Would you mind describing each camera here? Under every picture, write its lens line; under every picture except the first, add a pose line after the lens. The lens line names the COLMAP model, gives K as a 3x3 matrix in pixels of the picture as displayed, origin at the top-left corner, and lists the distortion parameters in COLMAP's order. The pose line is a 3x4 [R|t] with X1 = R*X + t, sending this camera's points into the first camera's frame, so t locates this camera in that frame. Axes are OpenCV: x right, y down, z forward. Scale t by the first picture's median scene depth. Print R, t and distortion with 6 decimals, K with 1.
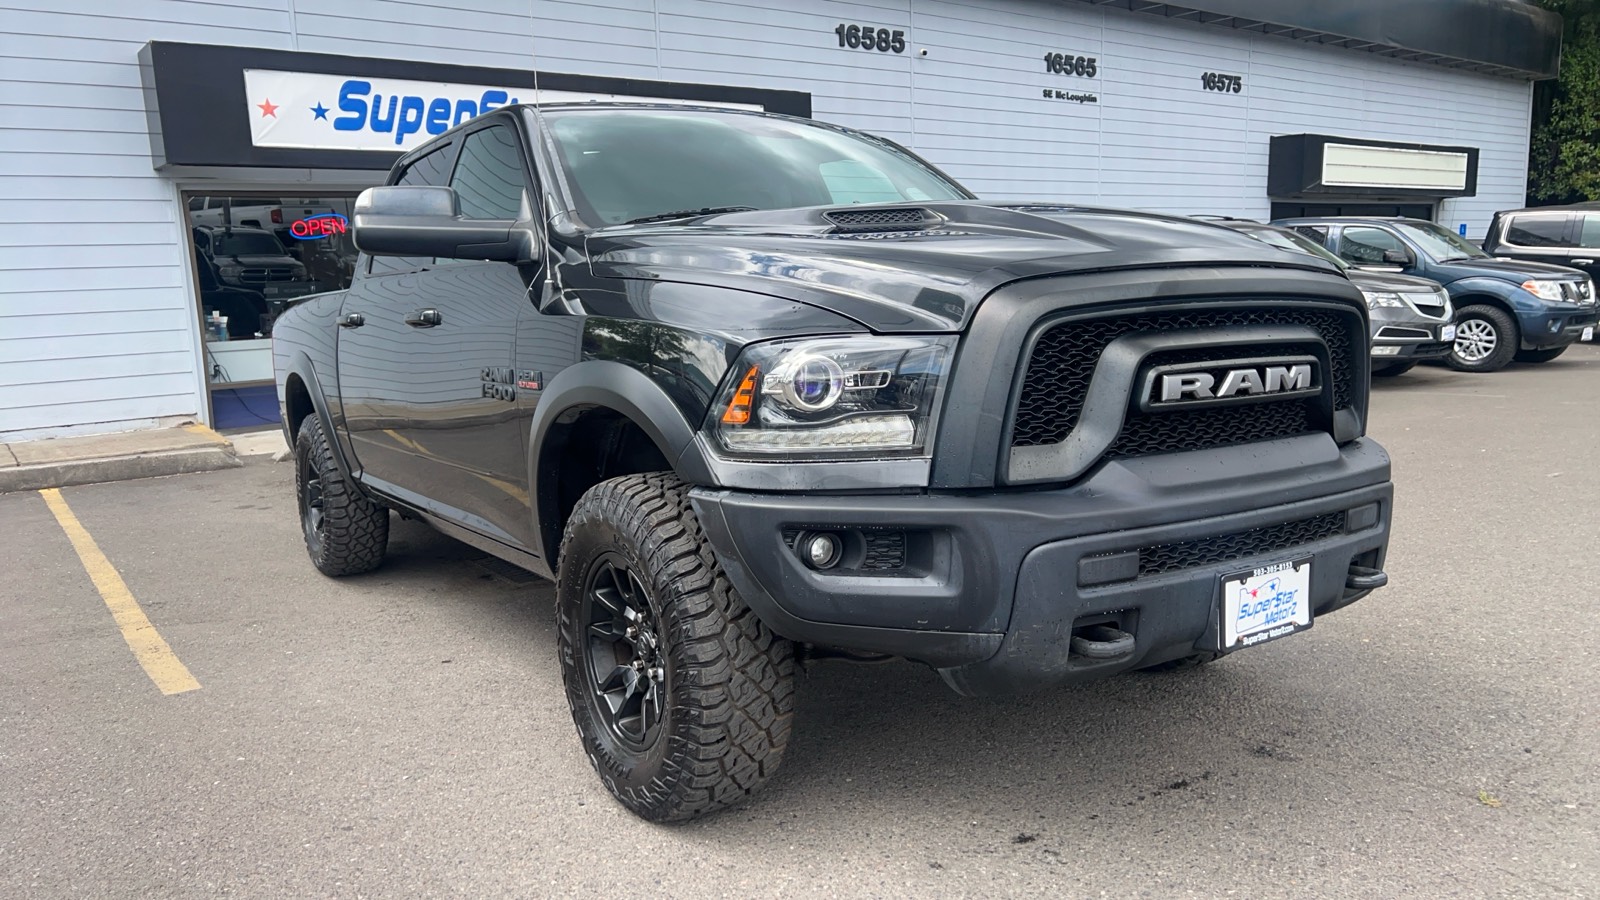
lens RADIAL K [[1116.3, 0, 802.0], [0, 1116.3, 445.9], [0, 0, 1]] dist [0.013667, -0.020633]
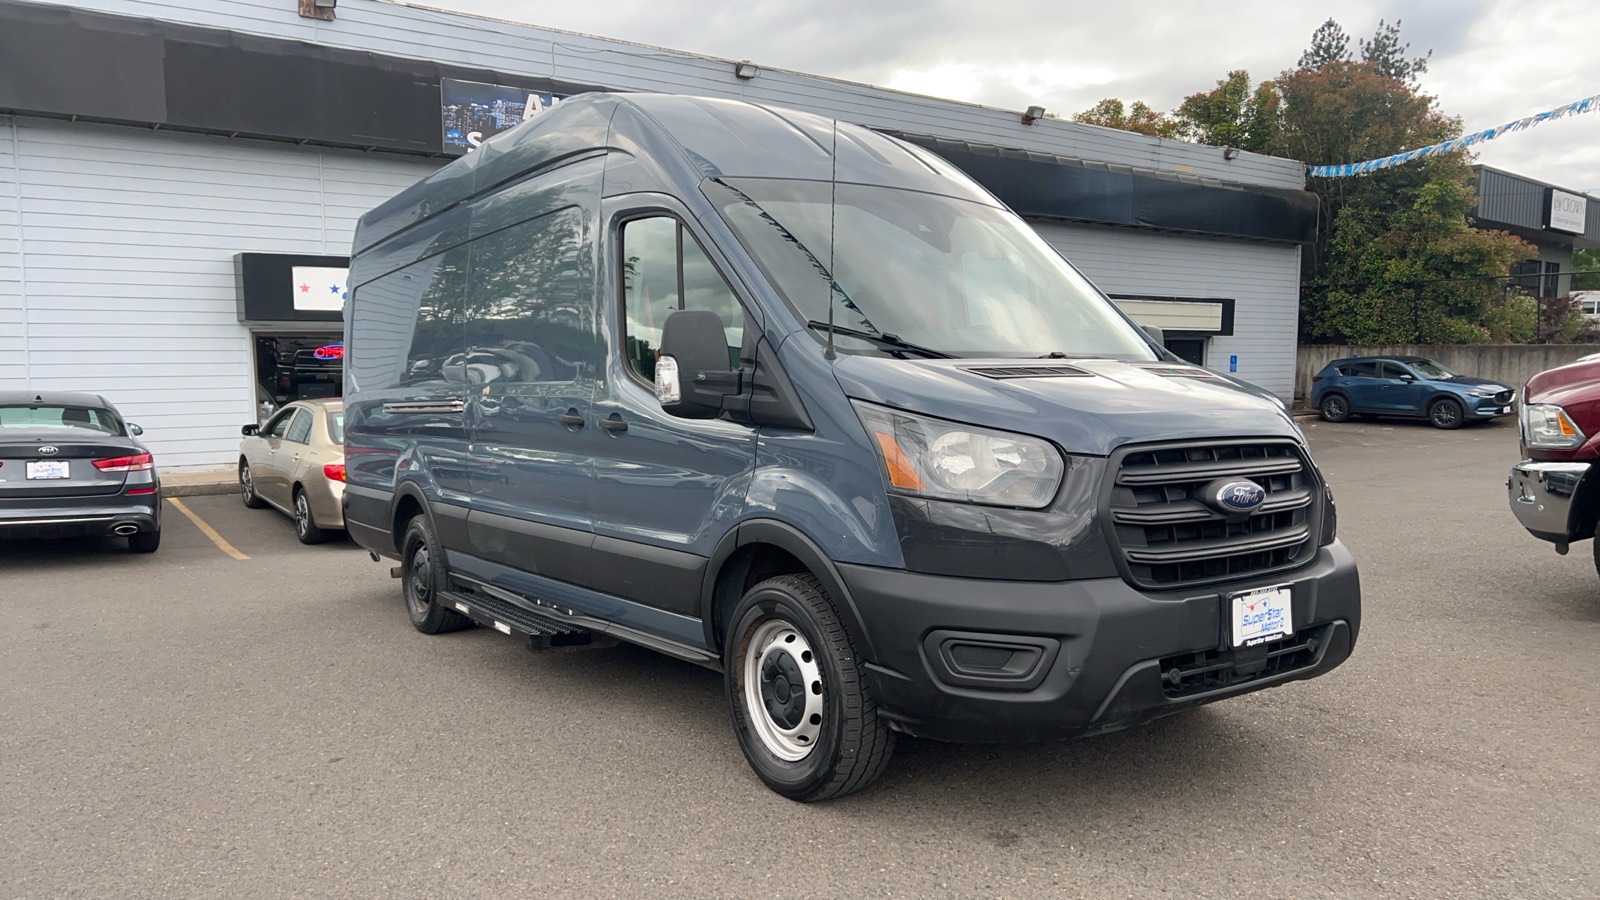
lens RADIAL K [[1062.6, 0, 795.9], [0, 1062.6, 446.5], [0, 0, 1]] dist [0.017101, -0.052096]
pose [[0.999219, 0.035007, -0.018331, 0.260514], [-0.036234, 0.996781, -0.071512, 0.027580], [0.015768, 0.072120, 0.997271, -0.496817]]
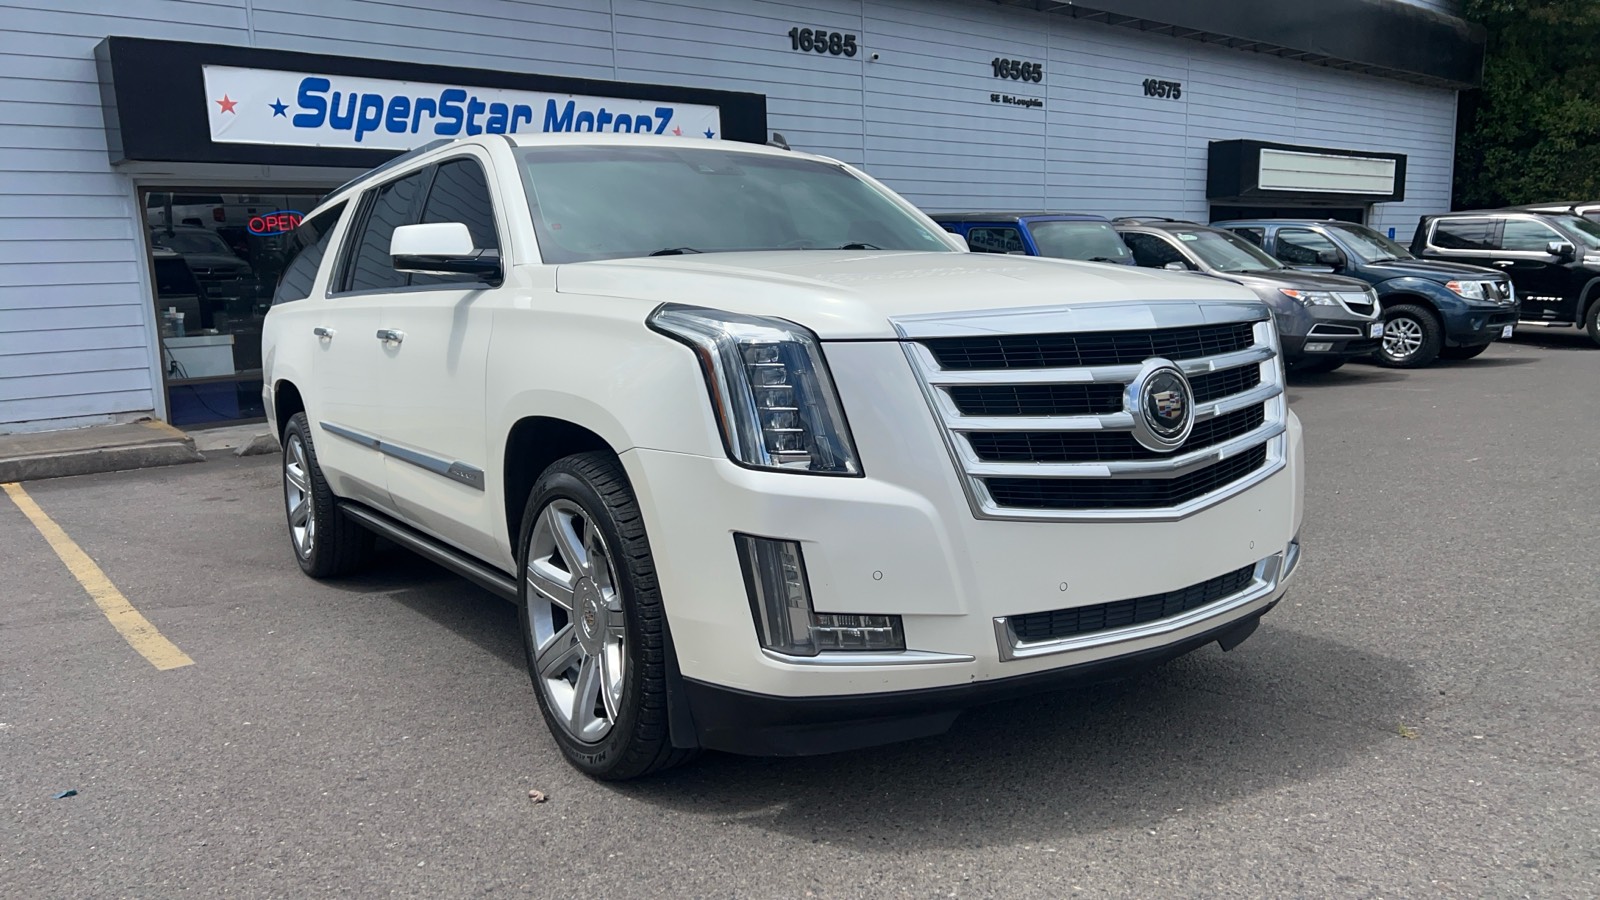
lens RADIAL K [[1116.3, 0, 802.0], [0, 1116.3, 445.9], [0, 0, 1]] dist [0.013667, -0.020633]
pose [[0.998910, -0.004729, 0.046429, -0.008420], [0.004833, 0.999986, -0.002144, 0.006996], [-0.046419, 0.002366, 0.998919, -0.019417]]
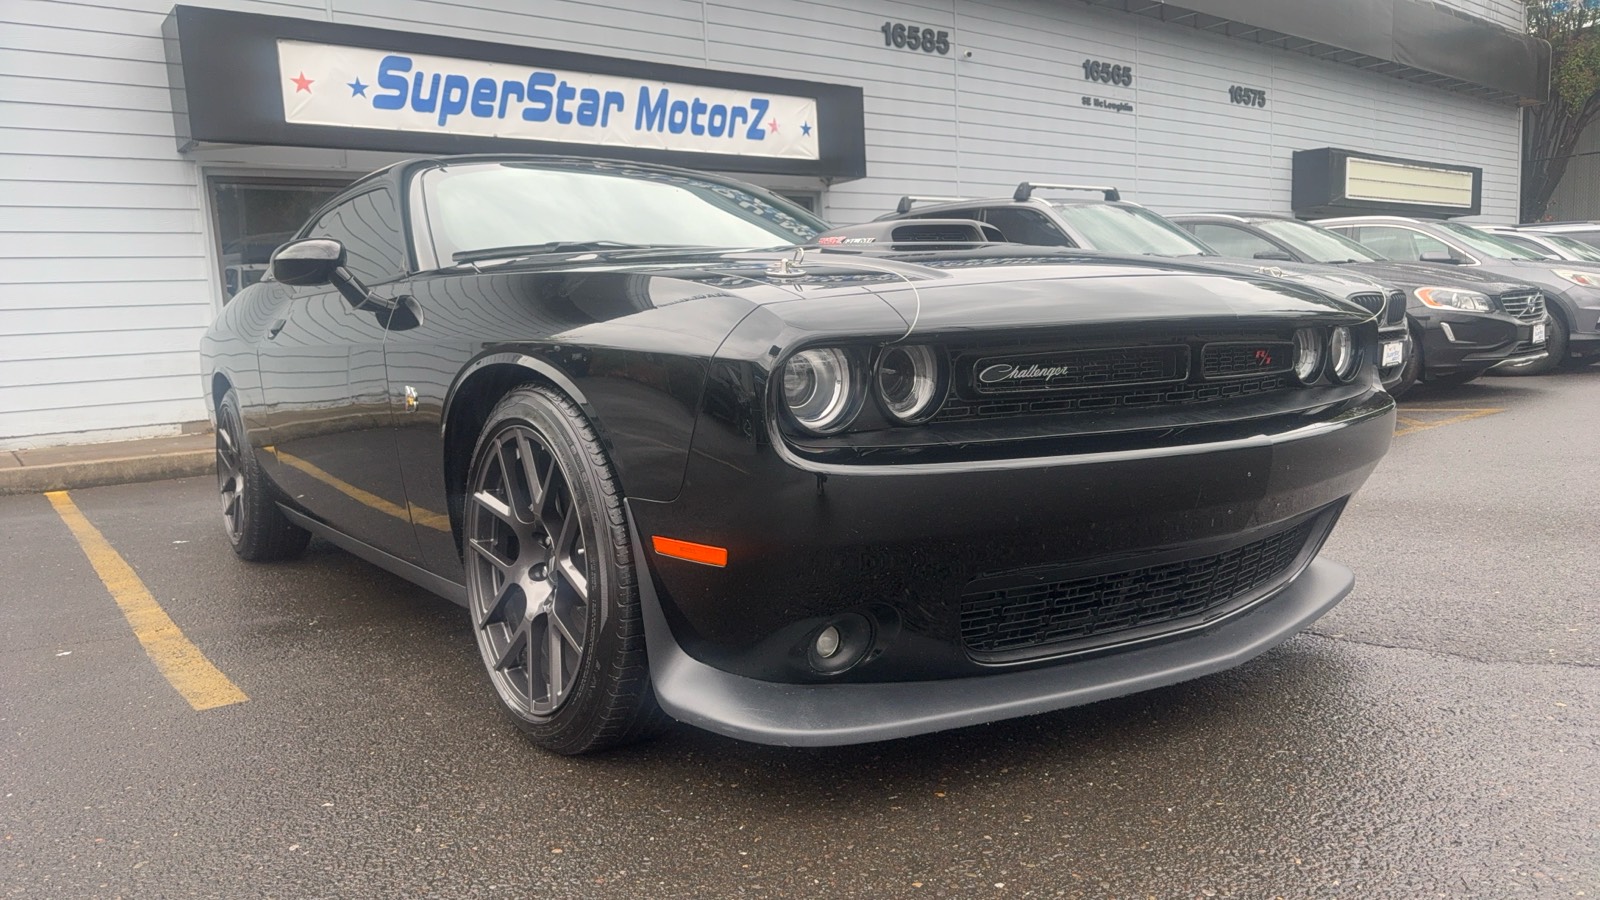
lens RADIAL K [[1060.1, 0, 801.1], [0, 1060.1, 447.3], [0, 0, 1]] dist [0.001475, -0.021395]
pose [[0.999749, -0.019126, 0.011649, -0.067933], [0.019579, 0.999004, -0.040090, 0.031560], [-0.010871, 0.040308, 0.999128, 0.113997]]
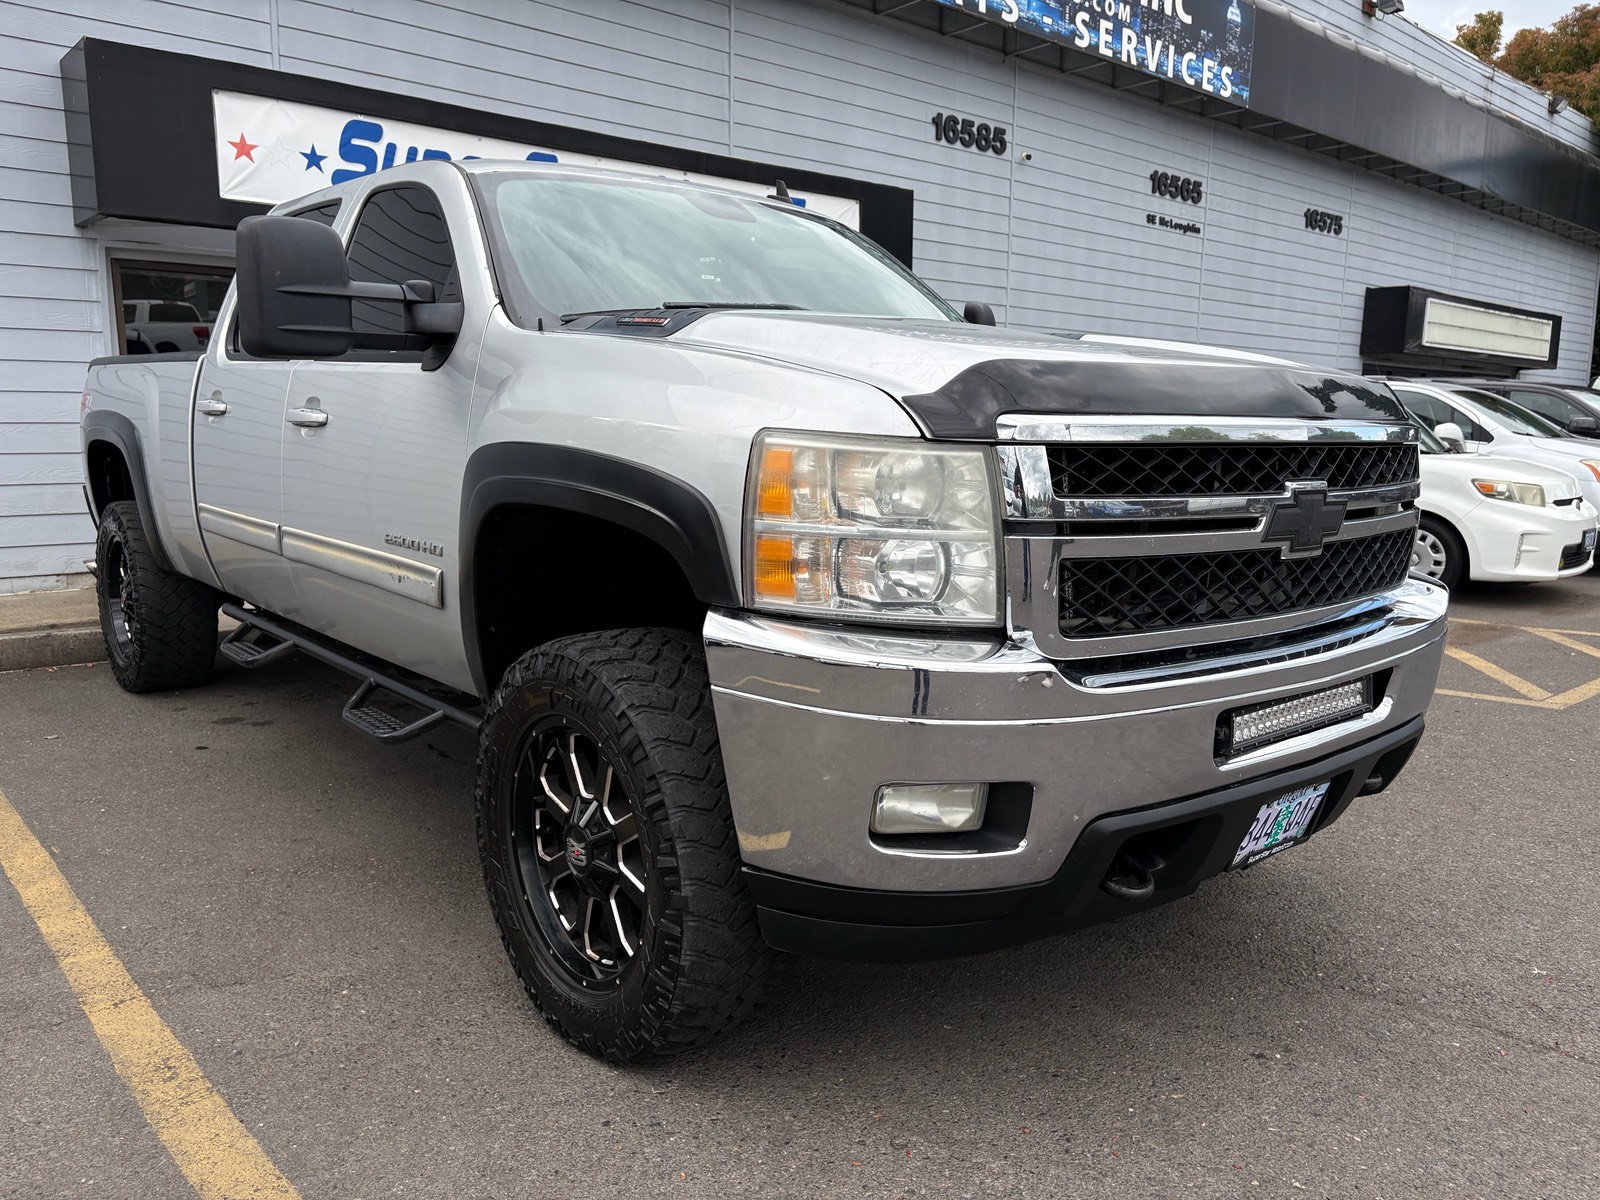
lens RADIAL K [[1189.1, 0, 799.0], [0, 1189.1, 605.9], [0, 0, 1]] dist [0.009854, -0.000971]
pose [[0.997544, 0.028766, 0.063863, -0.130896], [-0.028023, 0.999529, -0.012502, -0.007723], [-0.064193, 0.010682, 0.997880, 0.176251]]
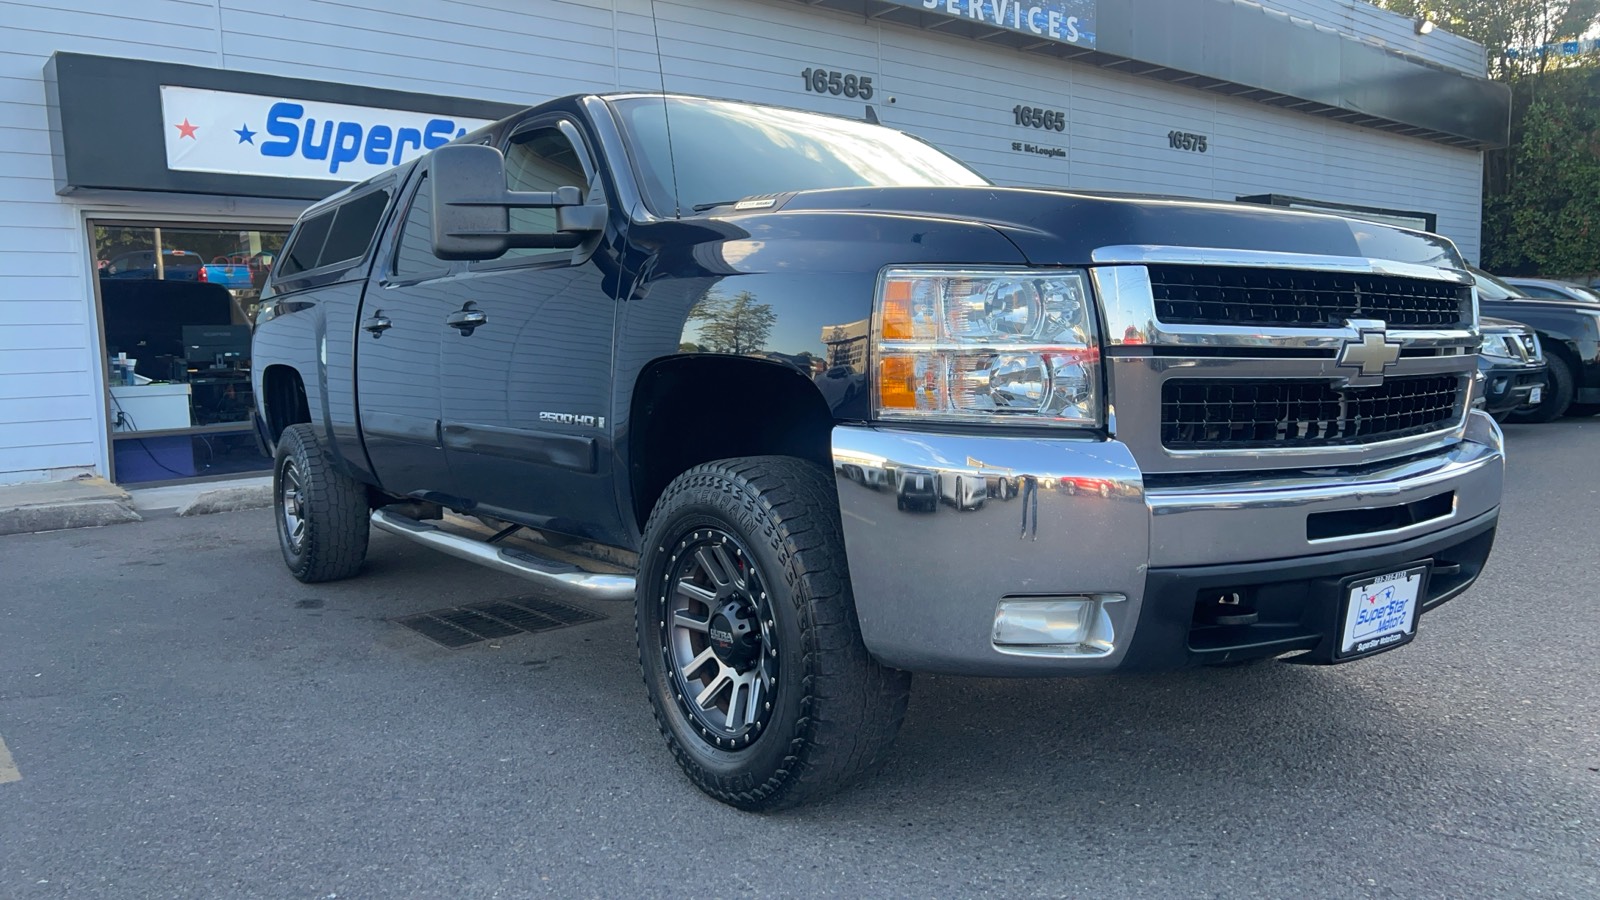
lens RADIAL K [[1121.0, 0, 801.2], [0, 1121.0, 444.4], [0, 0, 1]] dist [0.018628, -0.028621]
pose [[0.999114, -0.000553, 0.042090, -0.013496], [0.003418, 0.997676, -0.068046, 0.014433], [-0.041955, 0.068129, 0.996794, 0.068213]]
